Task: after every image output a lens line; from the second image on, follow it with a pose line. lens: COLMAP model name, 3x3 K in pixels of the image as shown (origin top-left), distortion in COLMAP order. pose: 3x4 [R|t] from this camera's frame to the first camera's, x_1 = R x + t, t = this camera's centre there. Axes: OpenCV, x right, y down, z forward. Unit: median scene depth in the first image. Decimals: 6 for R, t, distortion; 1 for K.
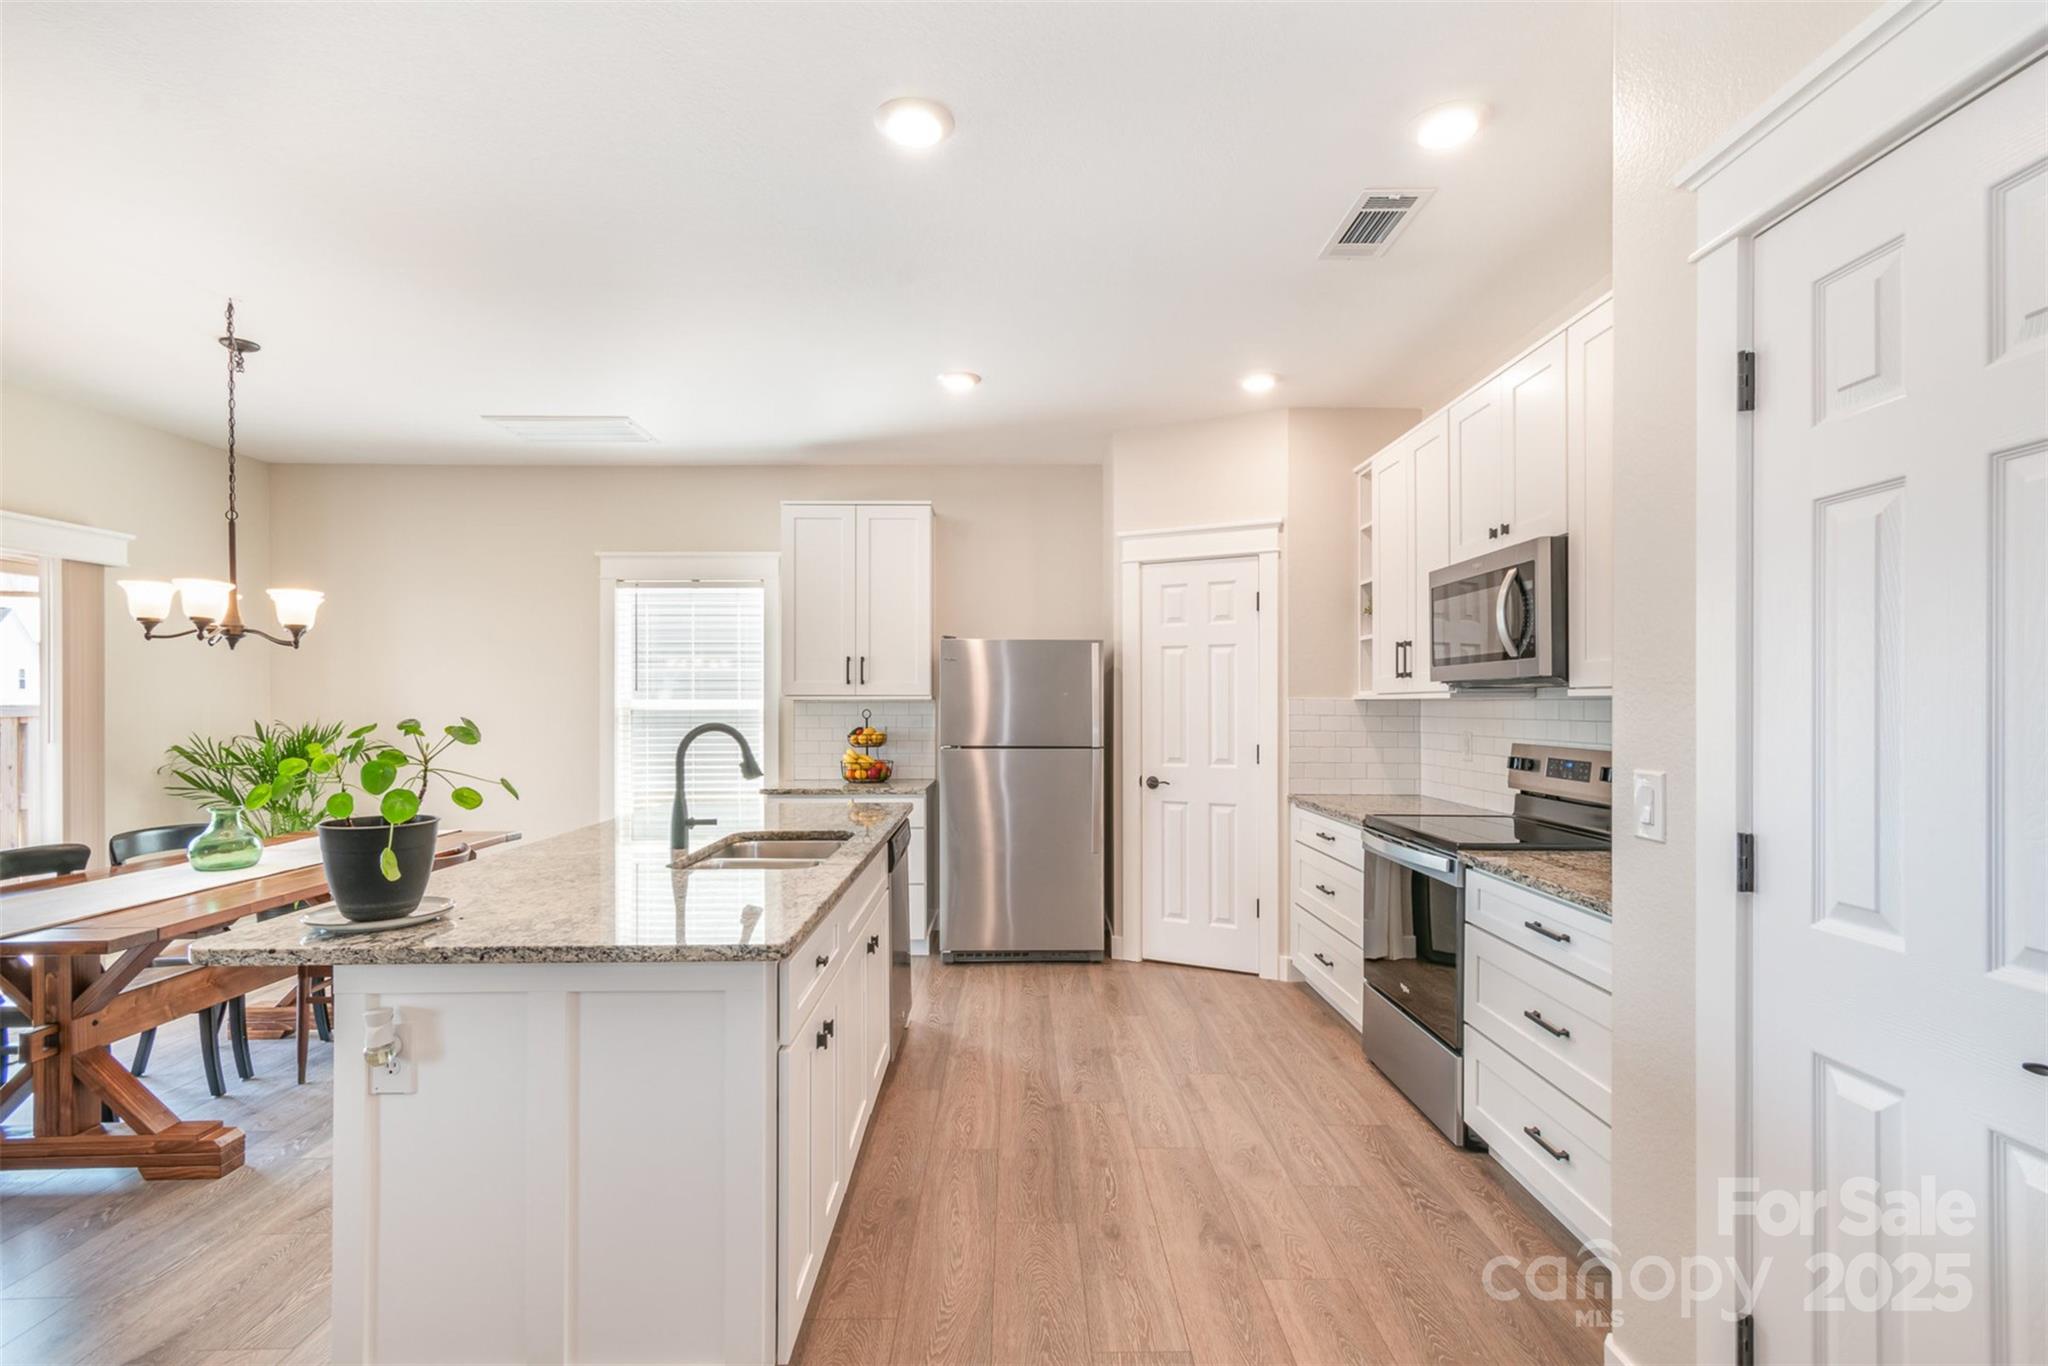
lens RADIAL K [[945.5, 0, 1029.3], [0, 945.5, 713.3], [0, 0, 1]] dist [-0.000583, -0.000049]
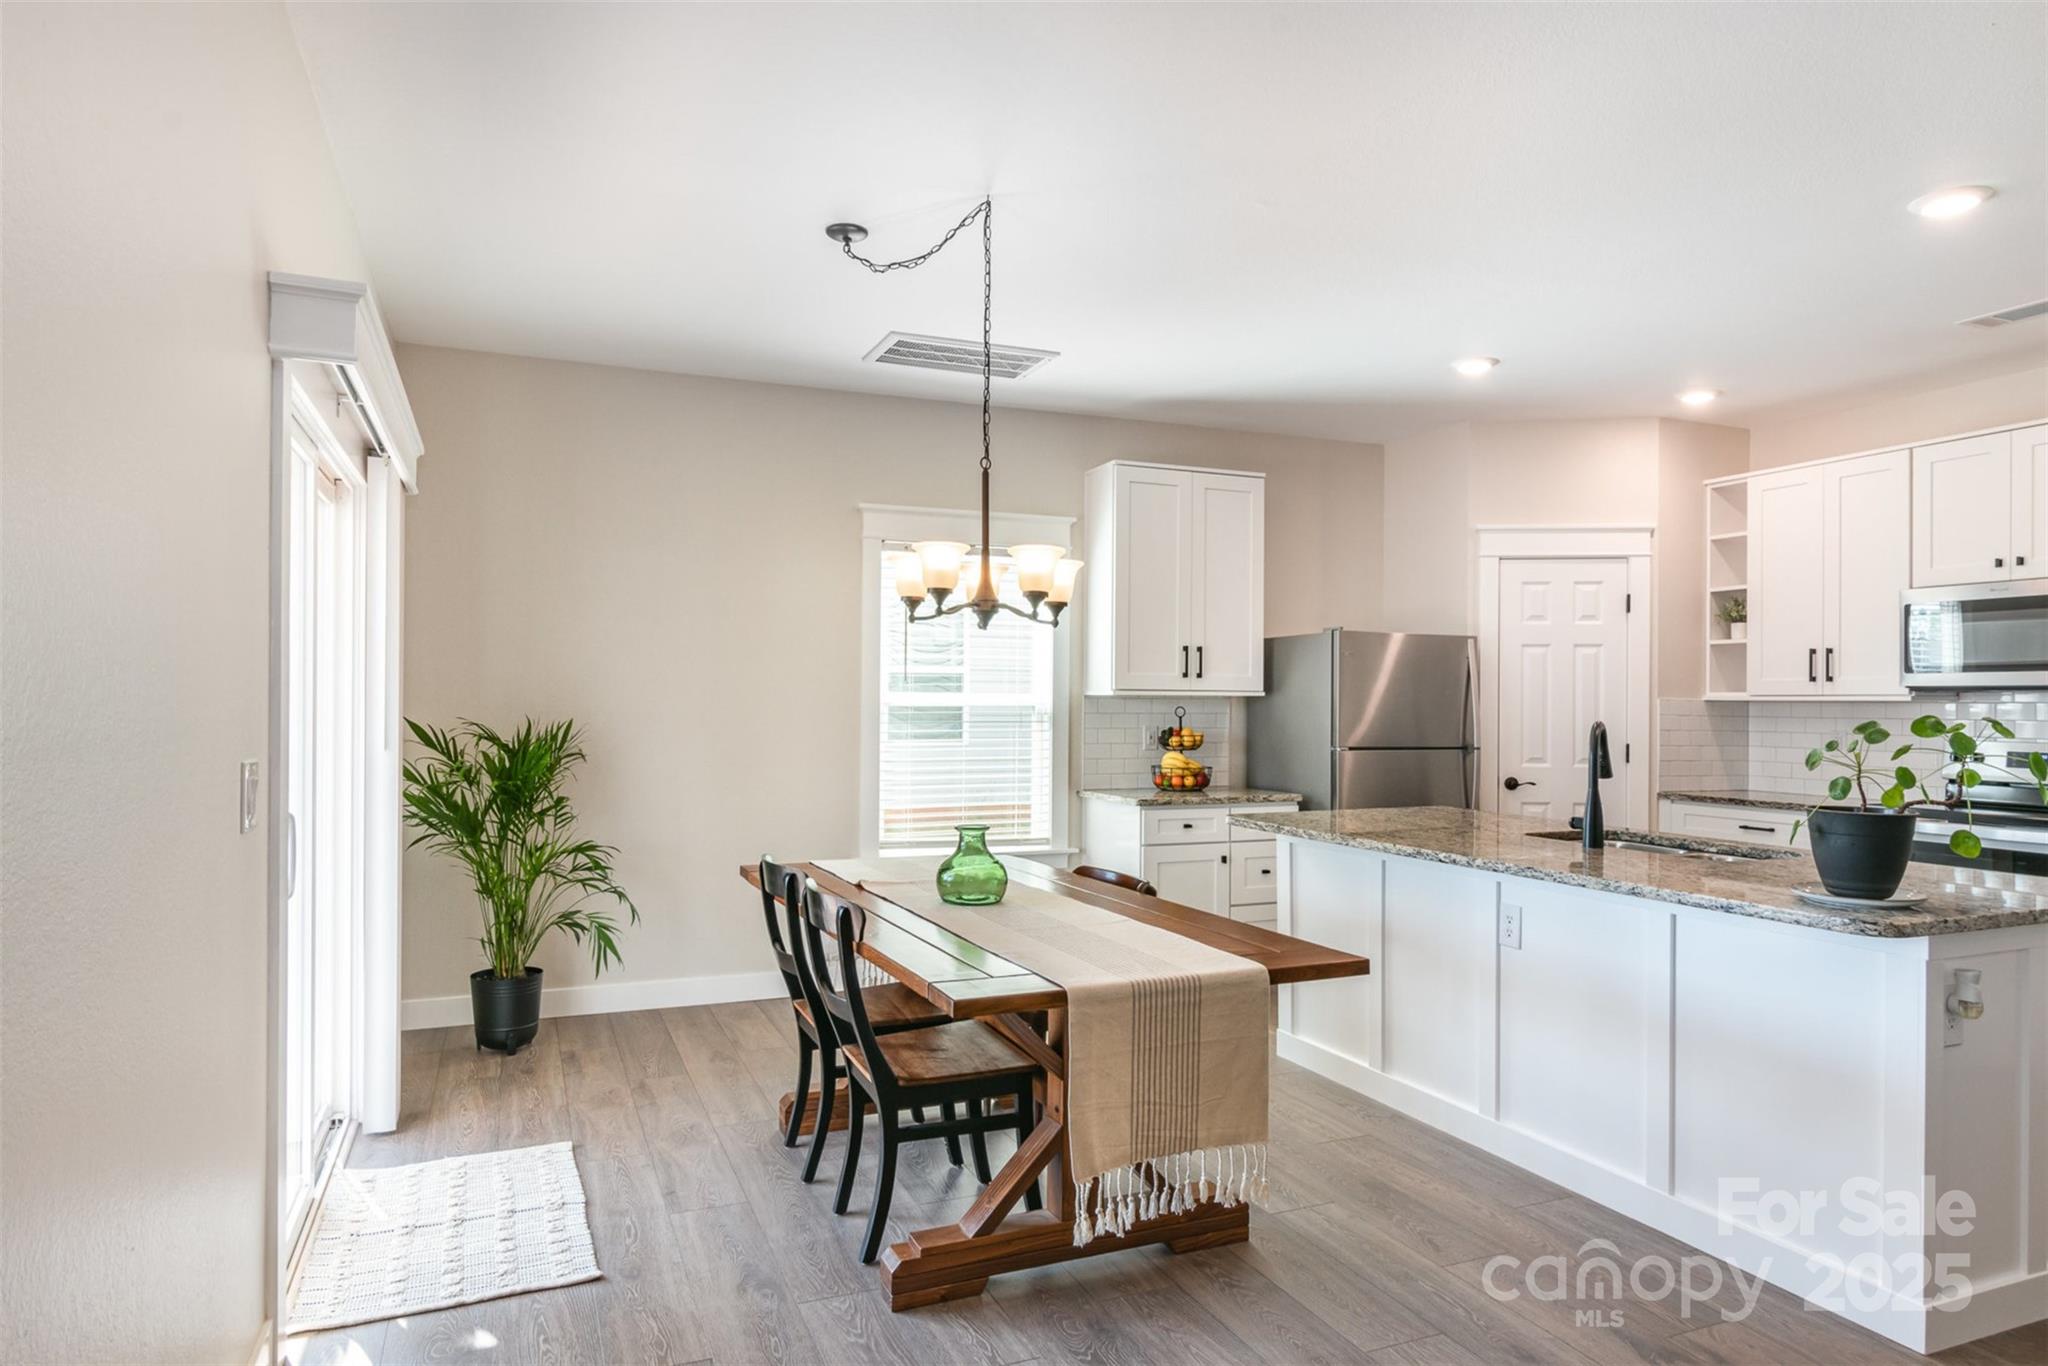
lens RADIAL K [[1243.3, 0, 1024.9], [0, 1243.3, 697.4], [0, 0, 1]] dist [-0.002047, -0.000226]
pose [[0.929604, 0.009345, 0.368442, -0.812770], [-0.003887, 0.999872, -0.015552, 0.006488], [-0.368540, 0.013025, 0.929521, -0.005920]]
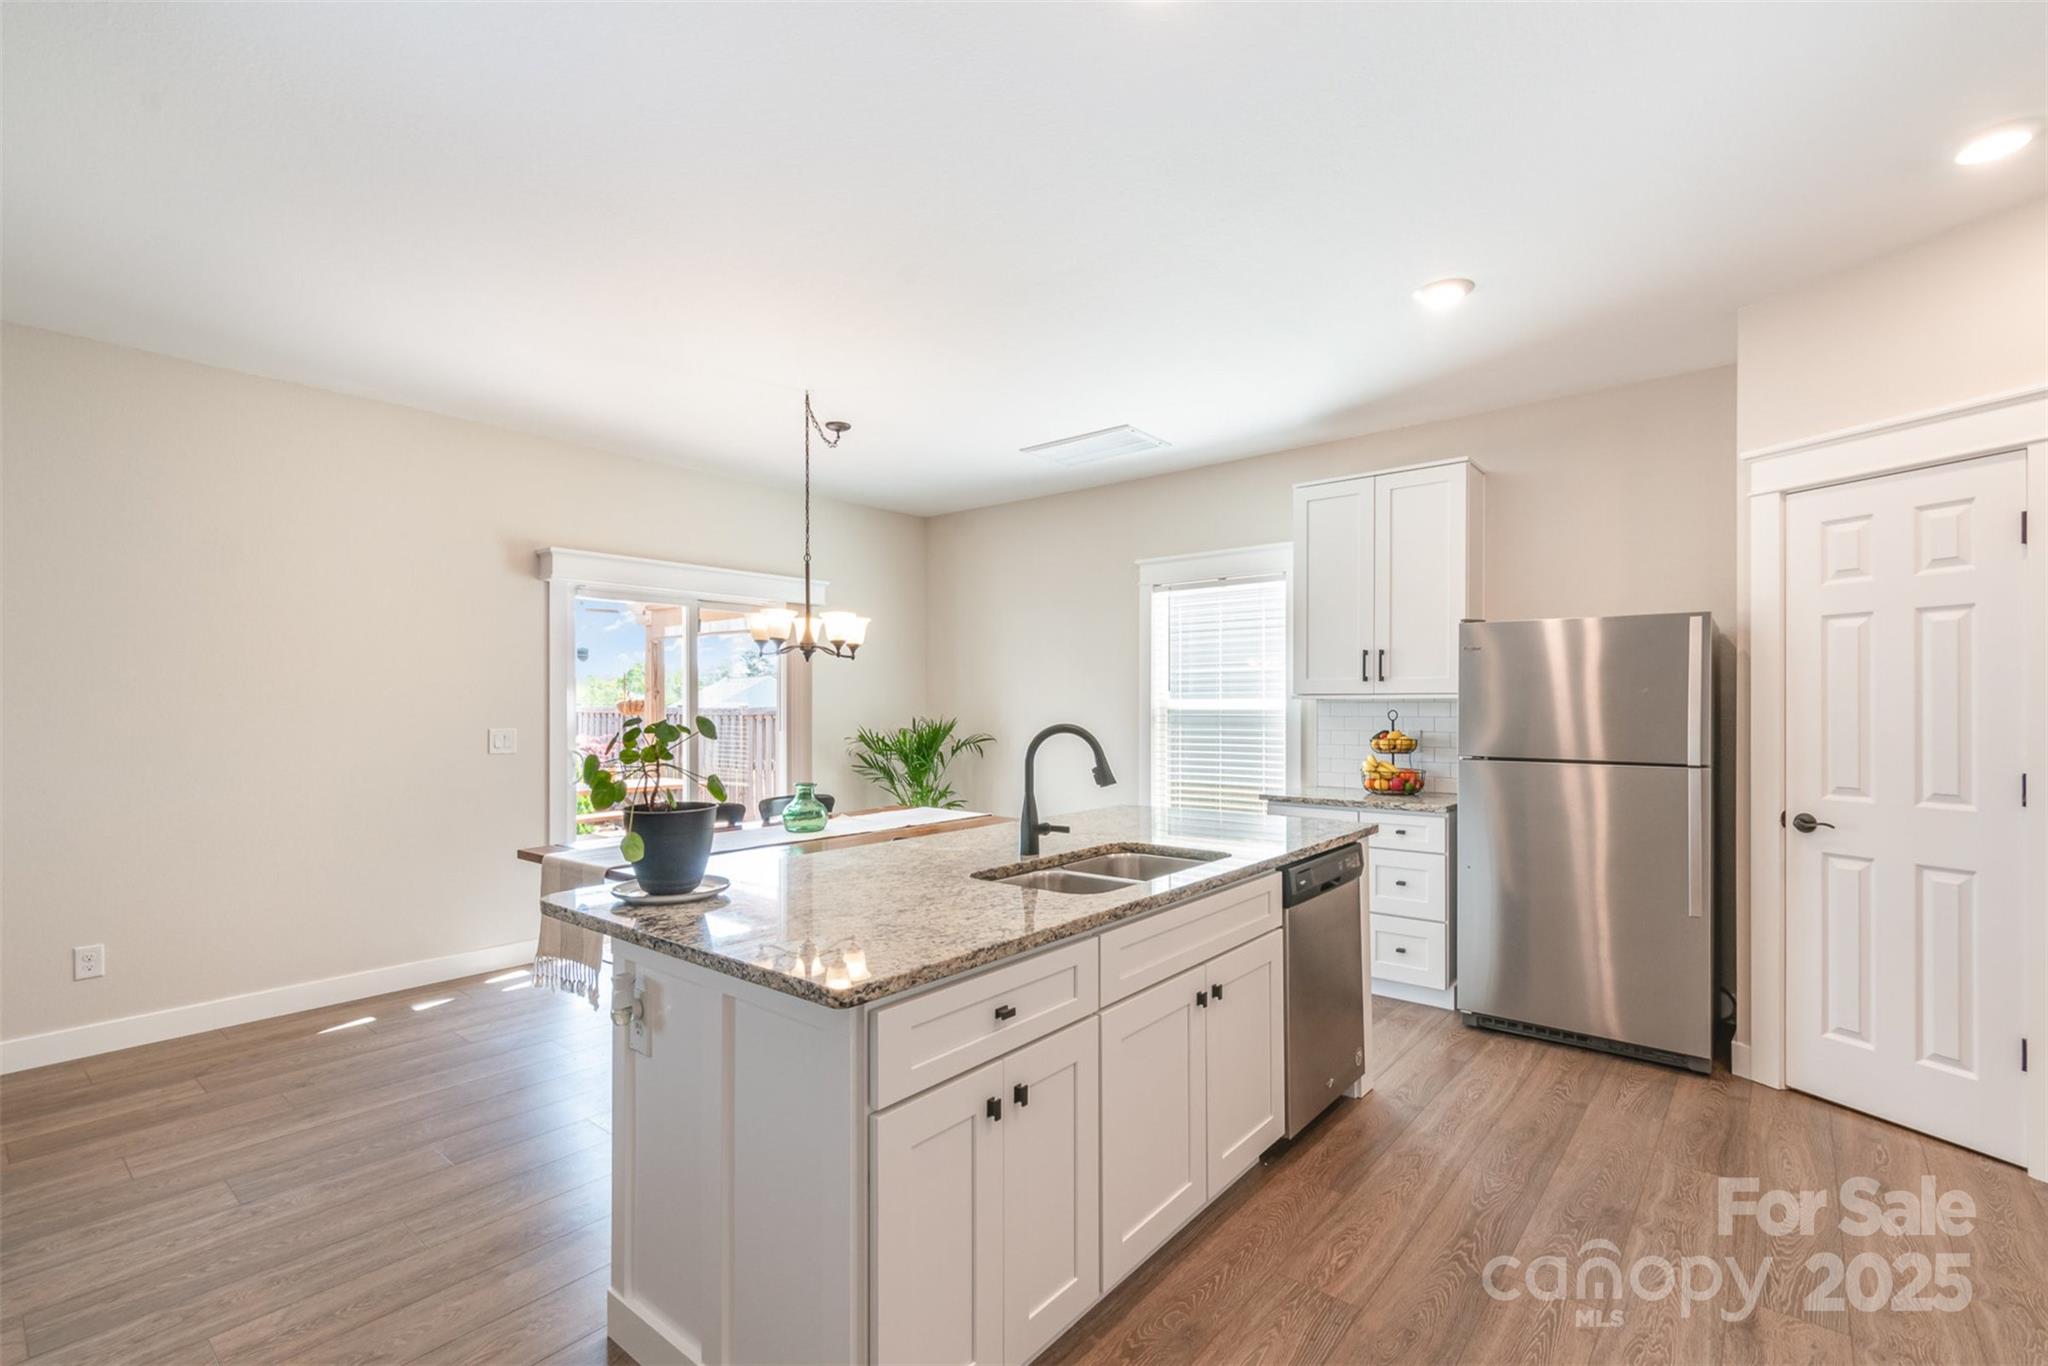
lens RADIAL K [[913.0, 0, 1030.8], [0, 913.0, 706.6], [0, 0, 1]] dist [-0.001688, 0.000480]
pose [[0.760656, 0.001811, -0.649153, 0.133259], [-0.006047, 0.999972, -0.004296, -0.001783], [0.649128, 0.007193, 0.760646, 0.166933]]
